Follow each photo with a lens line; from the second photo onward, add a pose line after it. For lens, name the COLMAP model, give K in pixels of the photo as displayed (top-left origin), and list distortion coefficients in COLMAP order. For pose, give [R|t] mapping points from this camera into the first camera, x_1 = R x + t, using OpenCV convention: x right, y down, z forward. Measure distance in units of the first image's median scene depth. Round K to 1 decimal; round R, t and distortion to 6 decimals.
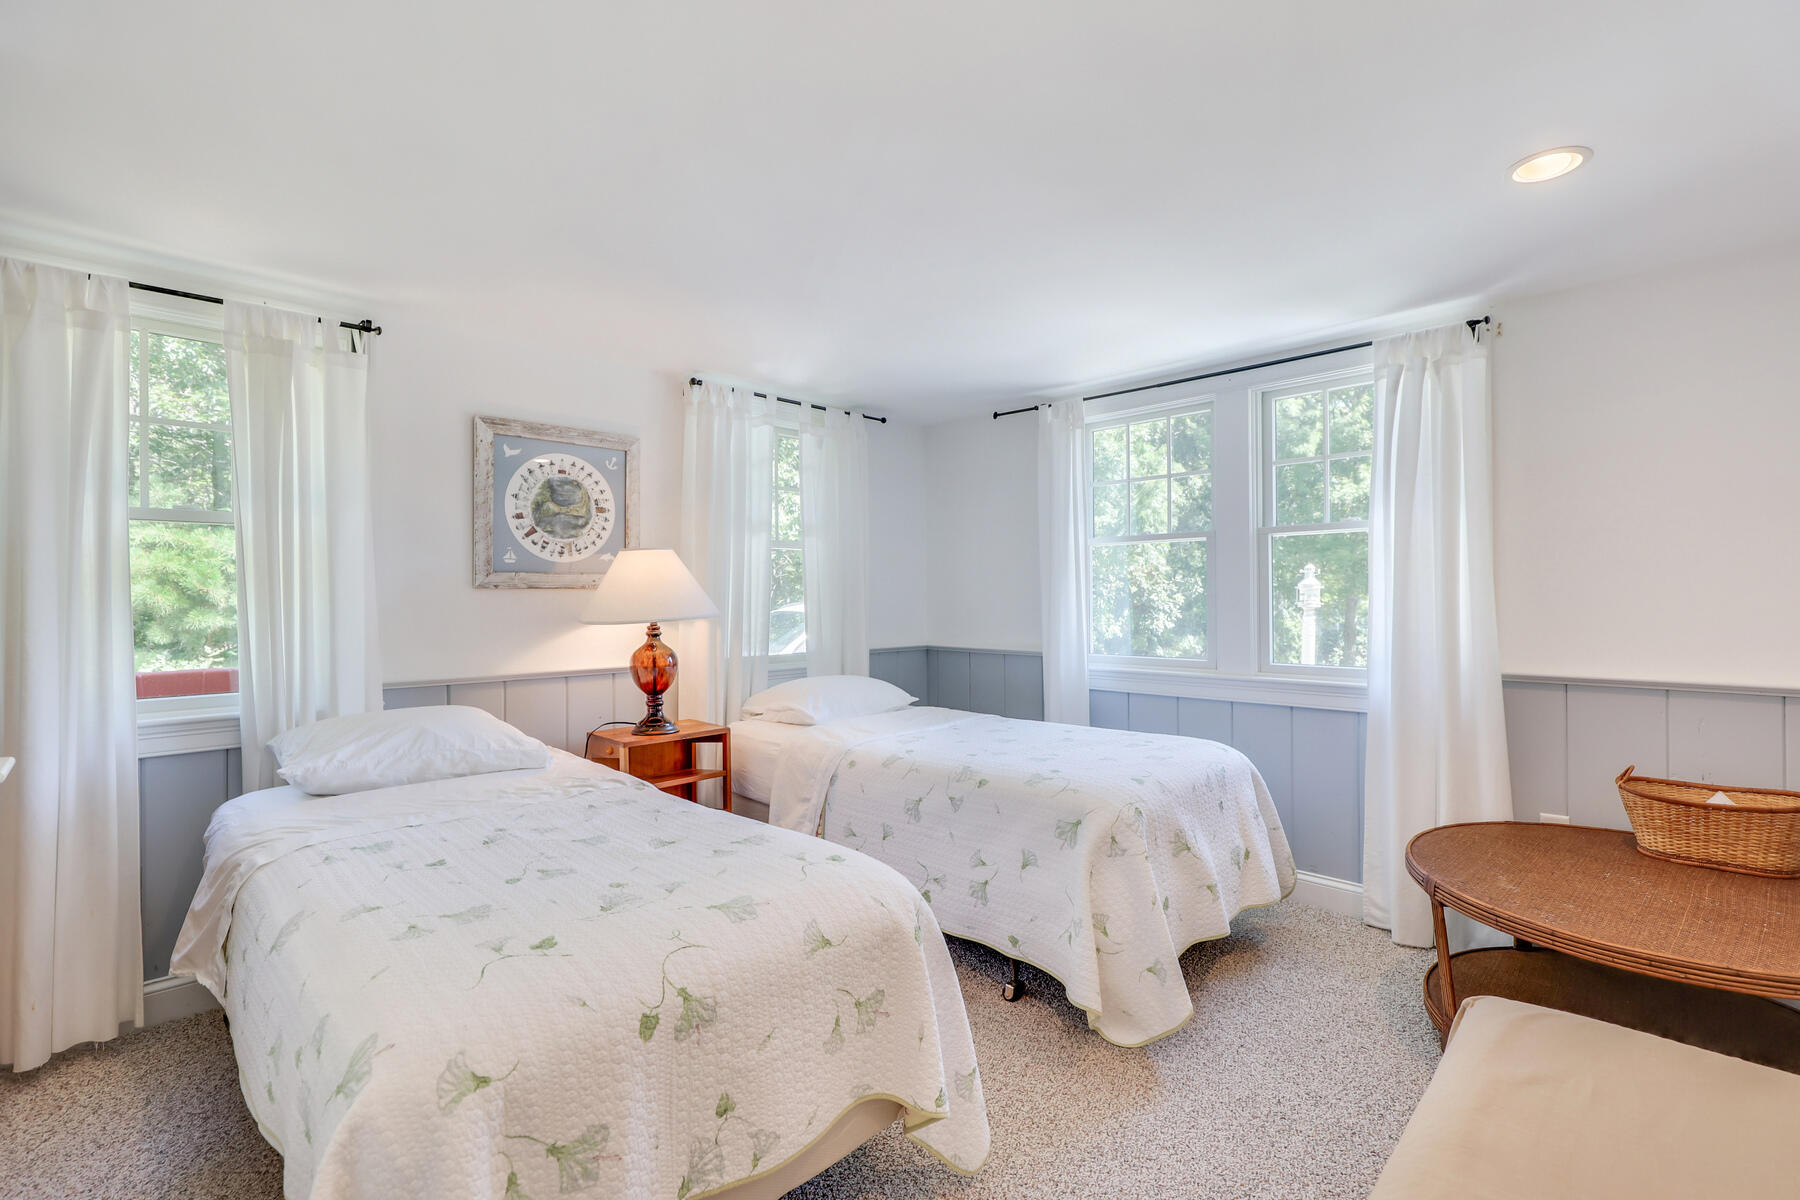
lens RADIAL K [[817.2, 0, 913.9], [0, 817.2, 594.4], [0, 0, 1]] dist [0.006691, -0.000086]
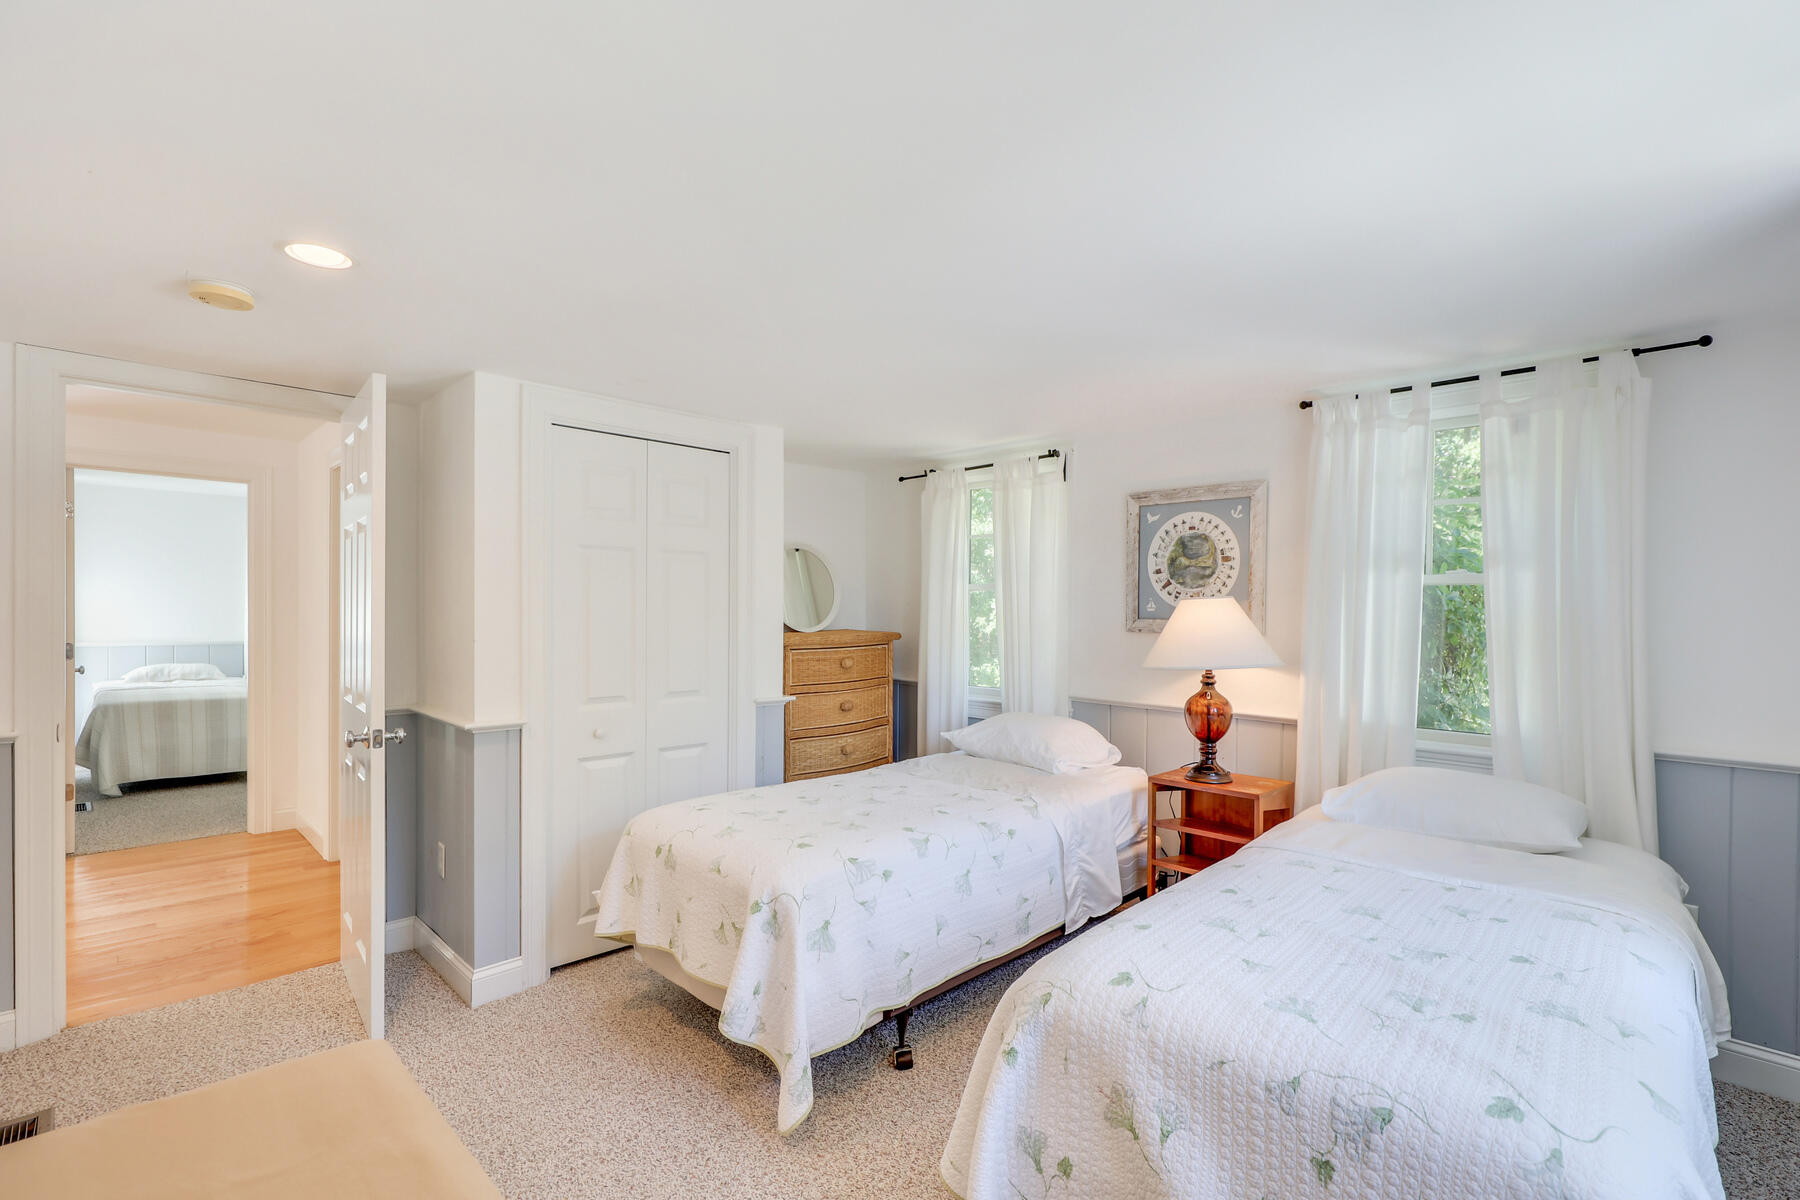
lens RADIAL K [[817.2, 0, 914.3], [0, 817.2, 609.8], [0, 0, 1]] dist [0.006691, -0.000086]
pose [[0.013344, 0.002484, -0.999908, 0.677906], [-0.008478, 0.999961, 0.002371, -0.039511], [0.999875, 0.008446, 0.013365, 0.619796]]
